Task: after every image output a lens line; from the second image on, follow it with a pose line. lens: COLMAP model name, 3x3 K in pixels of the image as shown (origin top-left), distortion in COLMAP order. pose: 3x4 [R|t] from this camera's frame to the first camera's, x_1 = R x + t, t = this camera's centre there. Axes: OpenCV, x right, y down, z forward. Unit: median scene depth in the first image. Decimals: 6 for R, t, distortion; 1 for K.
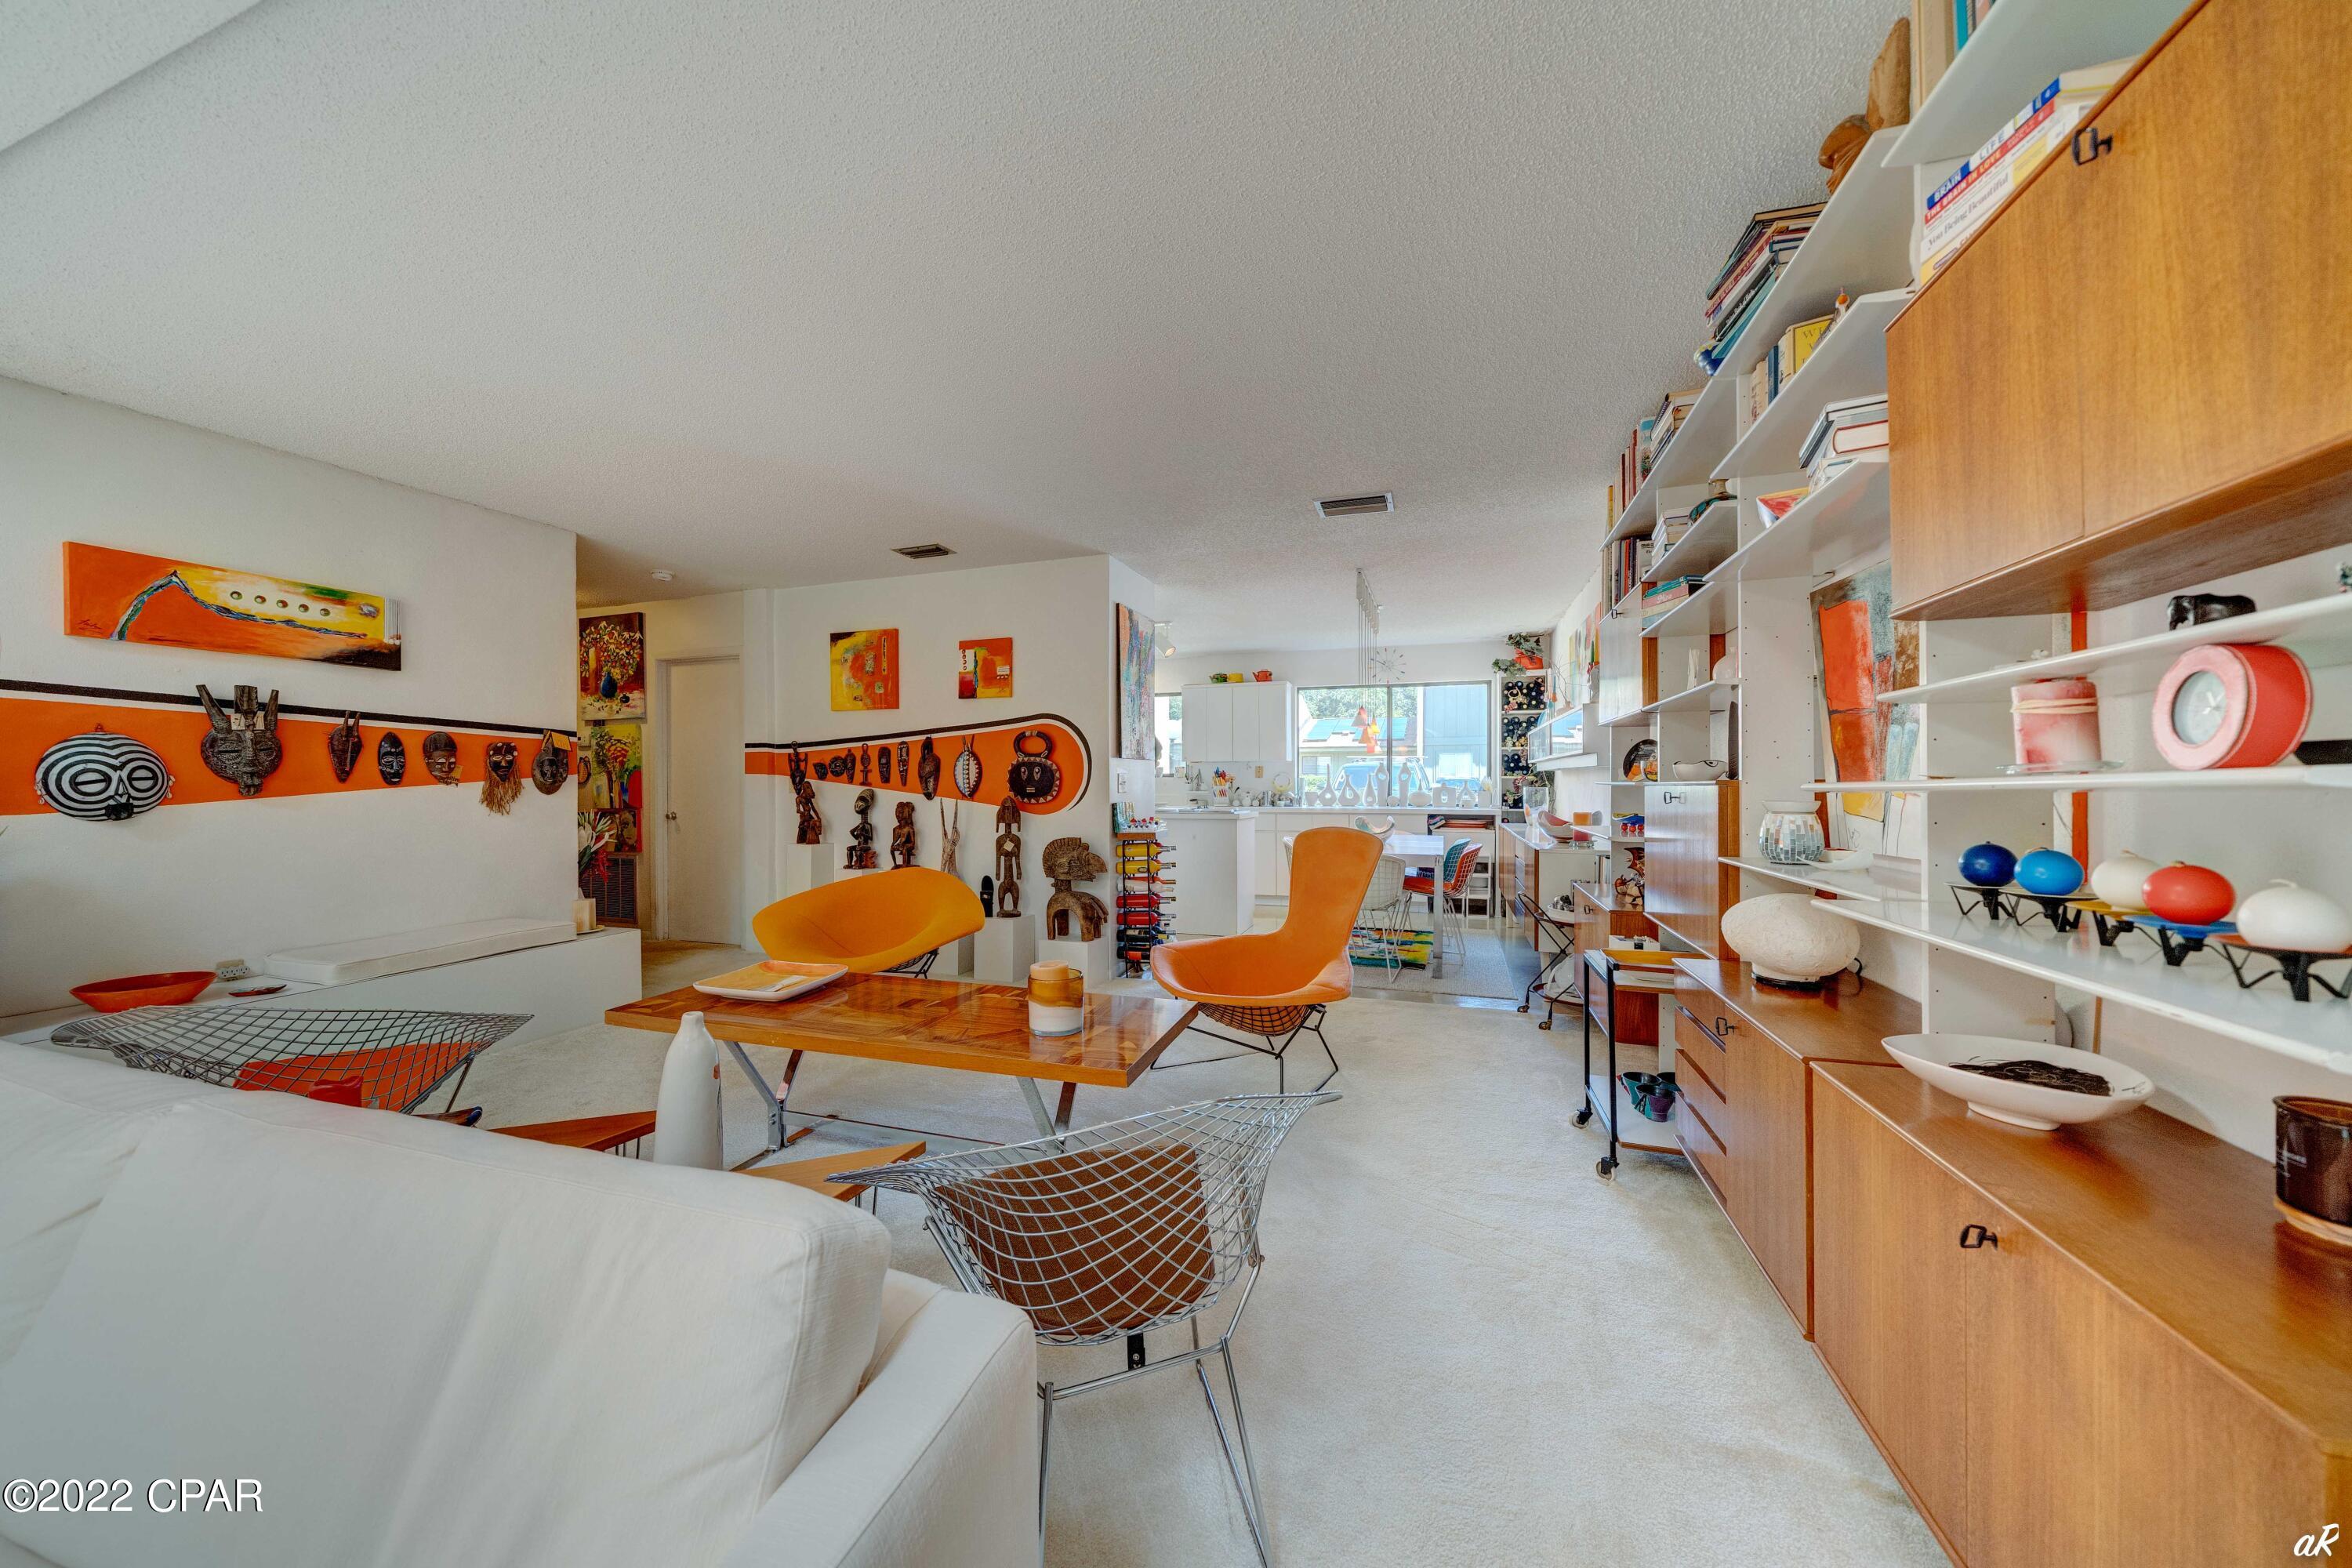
lens RADIAL K [[818.6, 0, 1153.1], [0, 818.6, 792.0], [0, 0, 1]] dist [-0.000728, -0.000076]
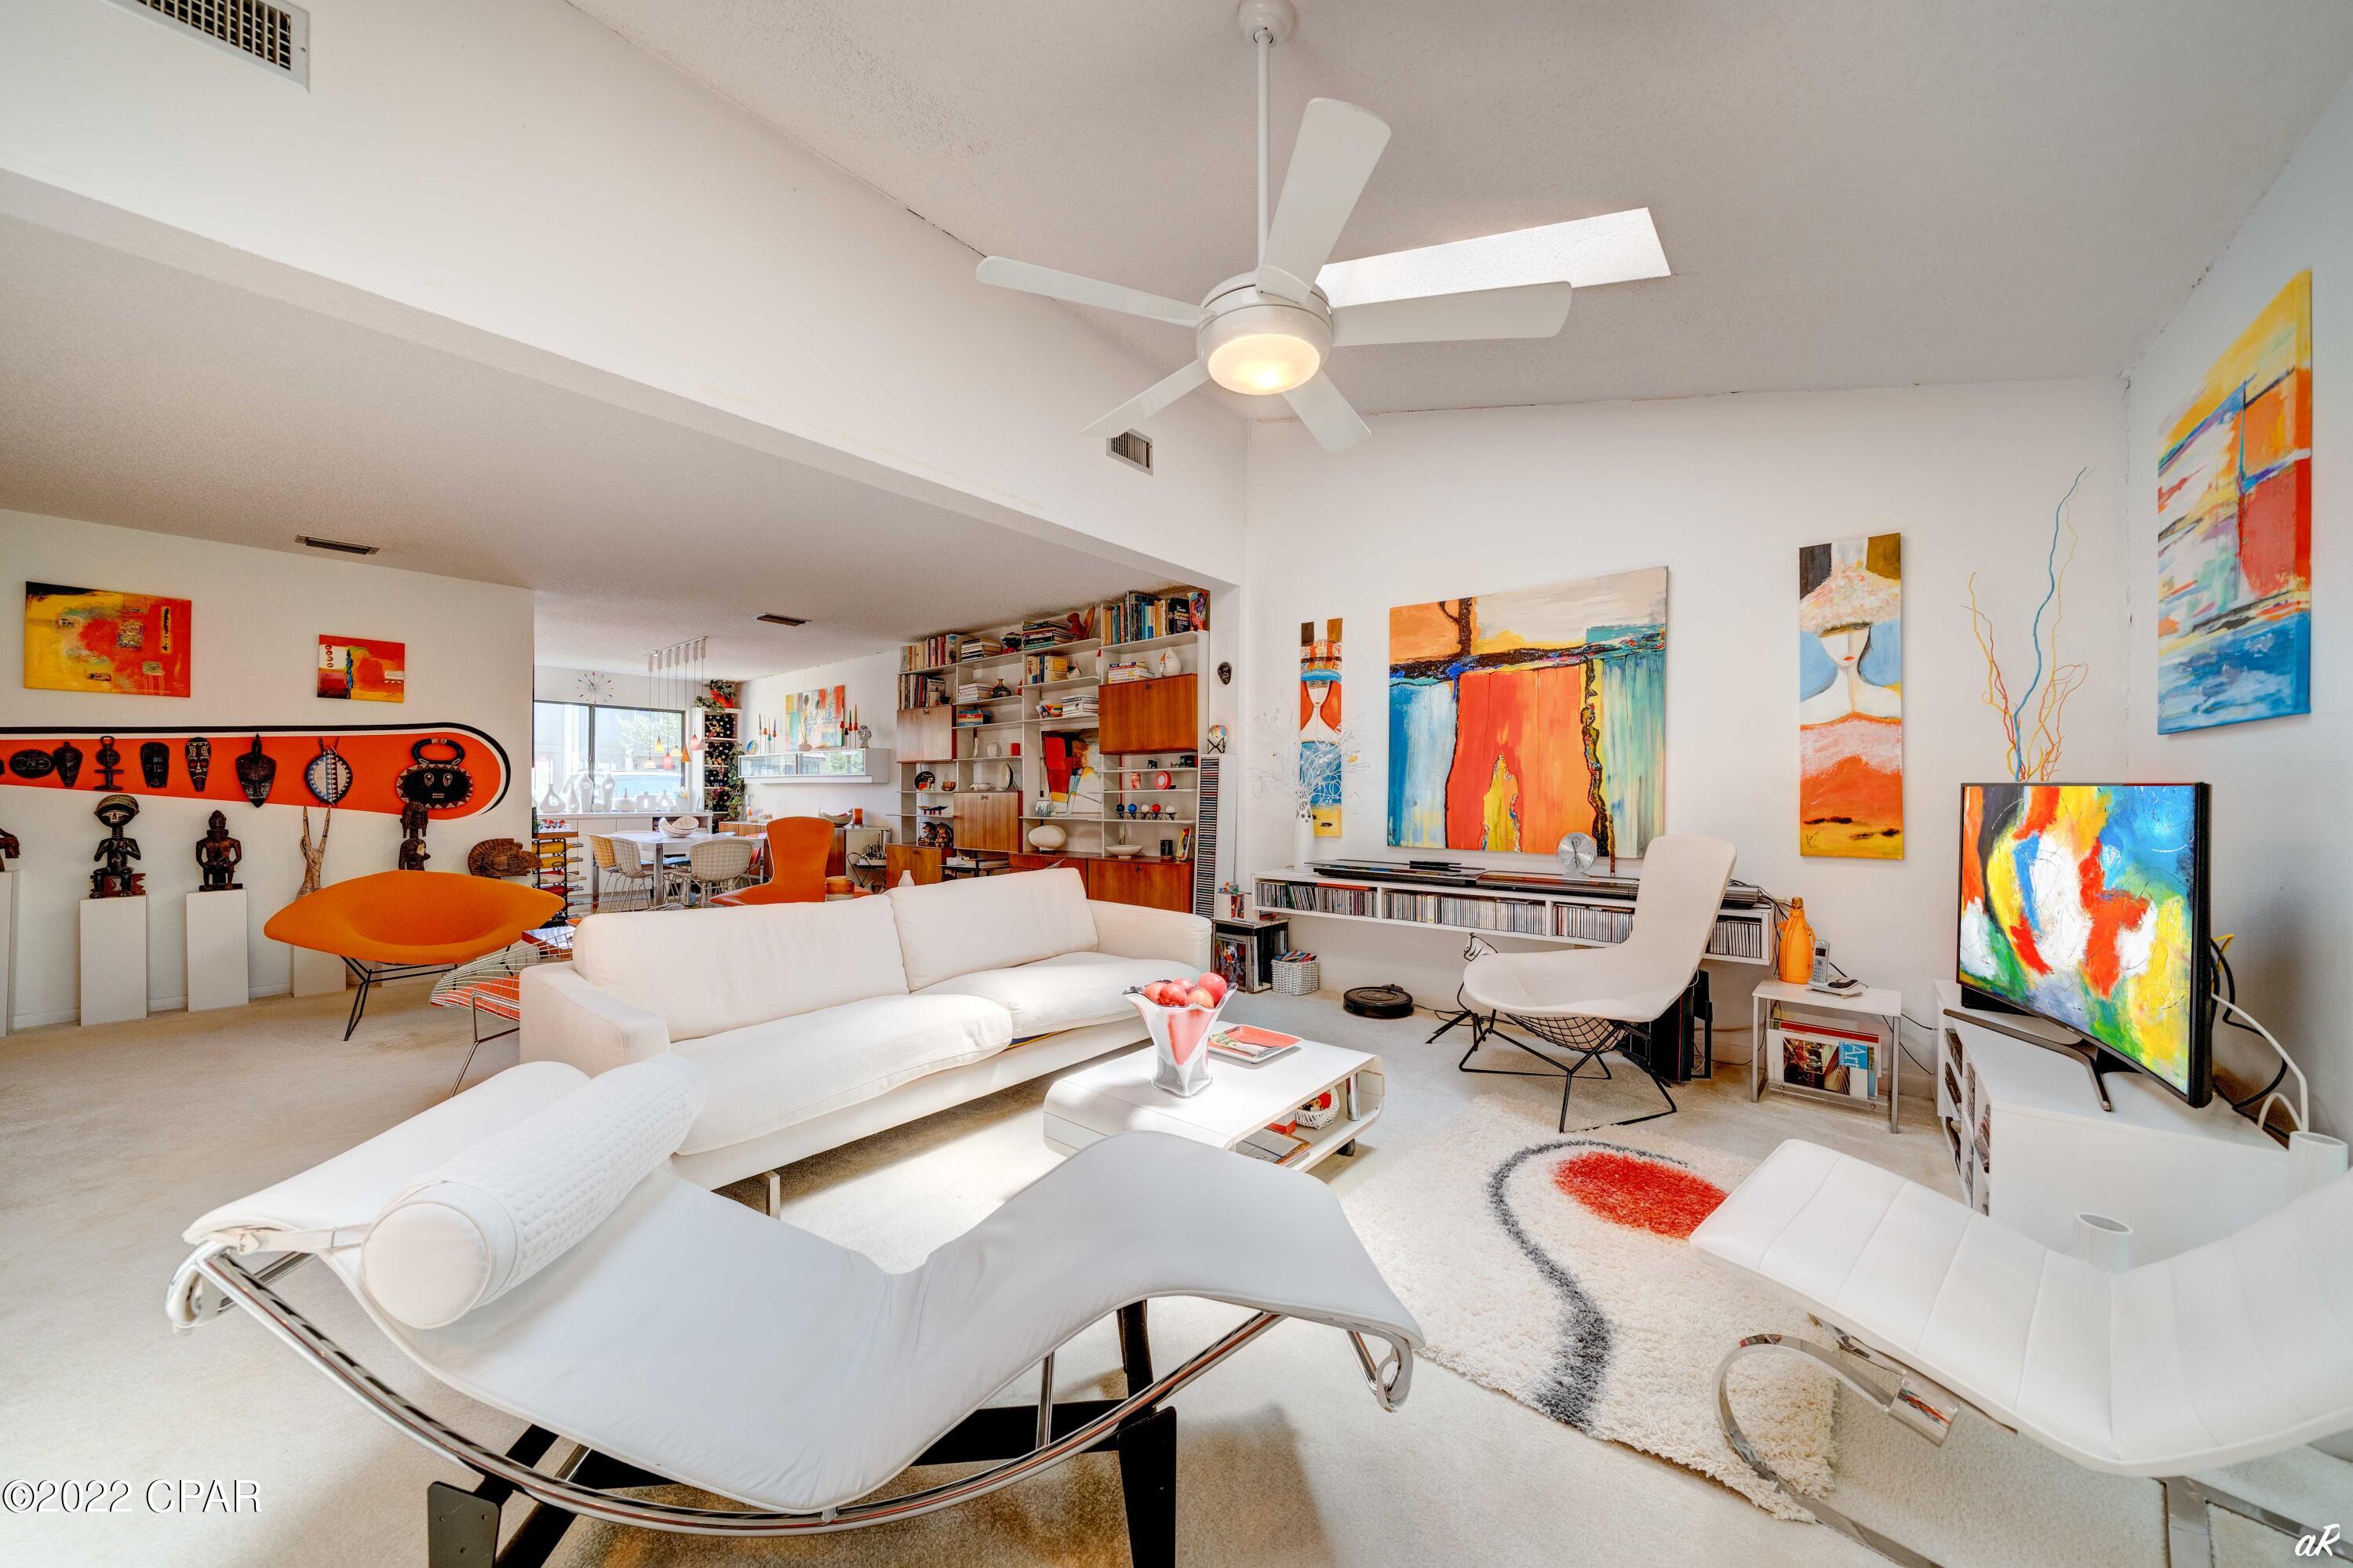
lens RADIAL K [[811.5, 0, 1170.8], [0, 811.5, 792.0], [0, 0, 1]] dist [-0.005782, -0.000100]
pose [[0.352762, 0.005194, 0.935699, -0.719435], [0.006092, 0.999951, -0.007847, 0.005934], [-0.935693, 0.008469, 0.352713, -0.209739]]
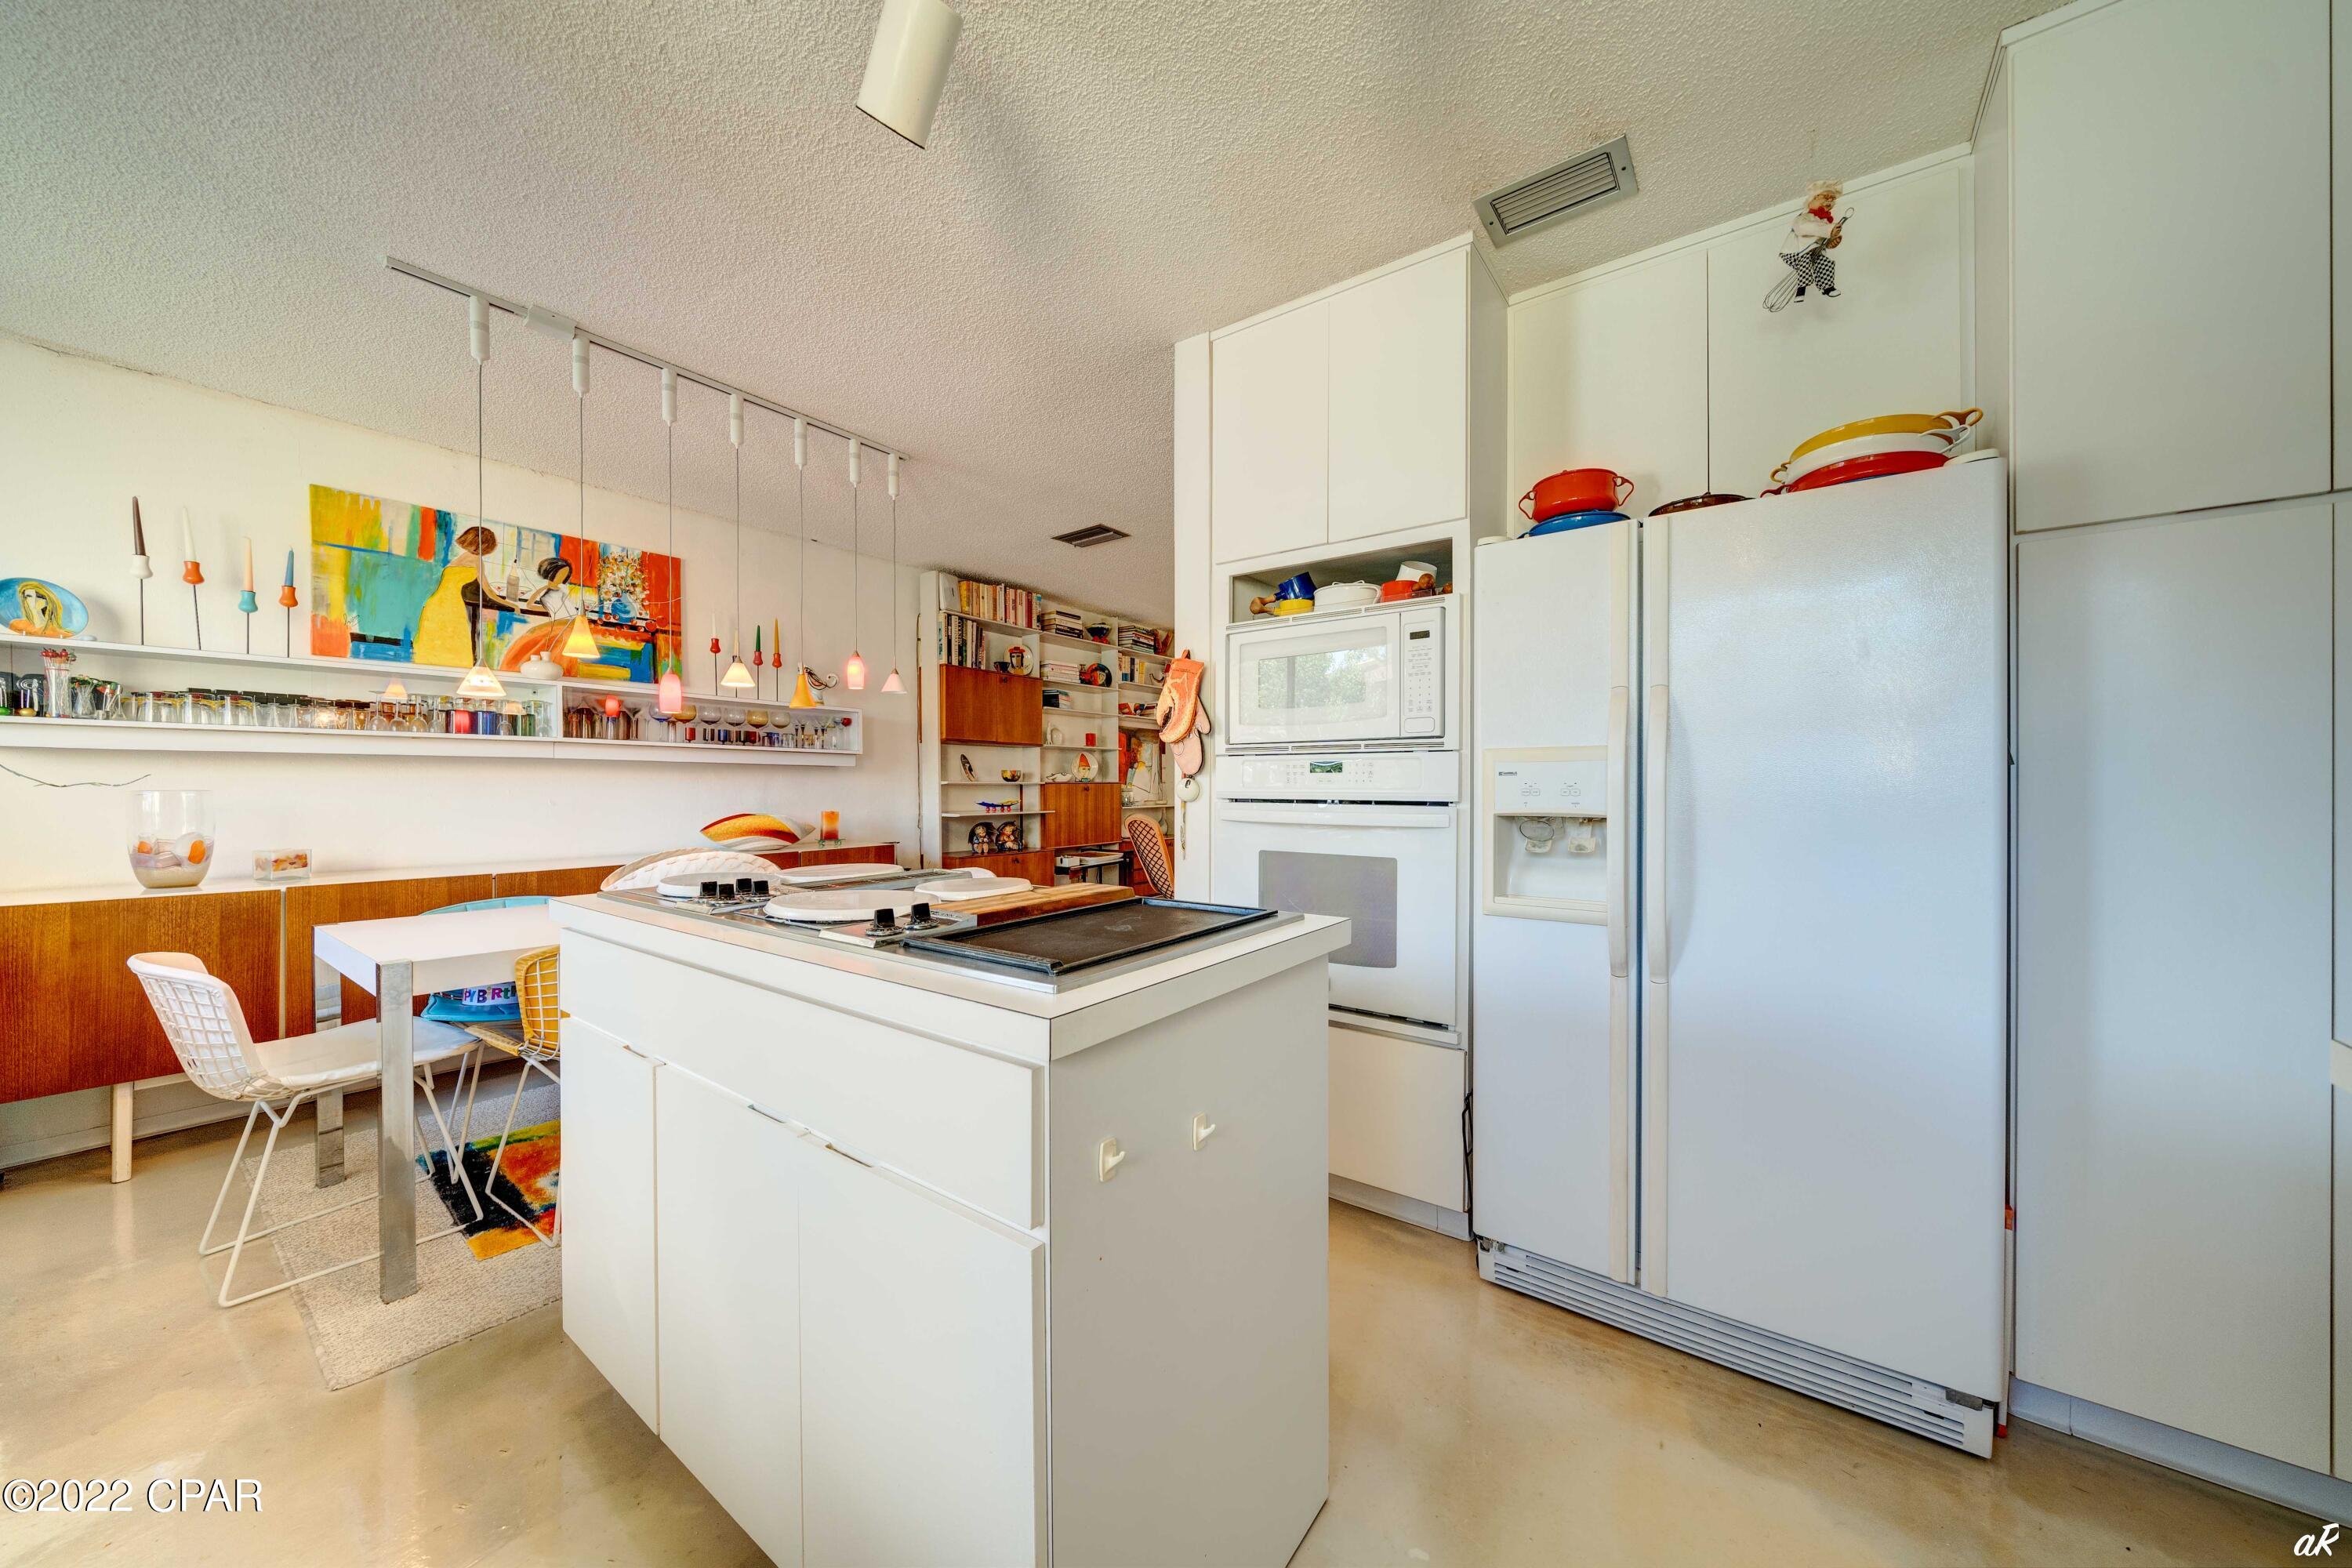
lens RADIAL K [[801.2, 0, 1159.9], [0, 801.2, 788.5], [0, 0, 1]] dist [-0.006912, -0.000096]
pose [[-0.954942, 0.003352, 0.296773, -0.127379], [0.007443, 0.999892, 0.012657, -0.011471], [-0.296699, 0.014295, -0.954864, 1.477744]]
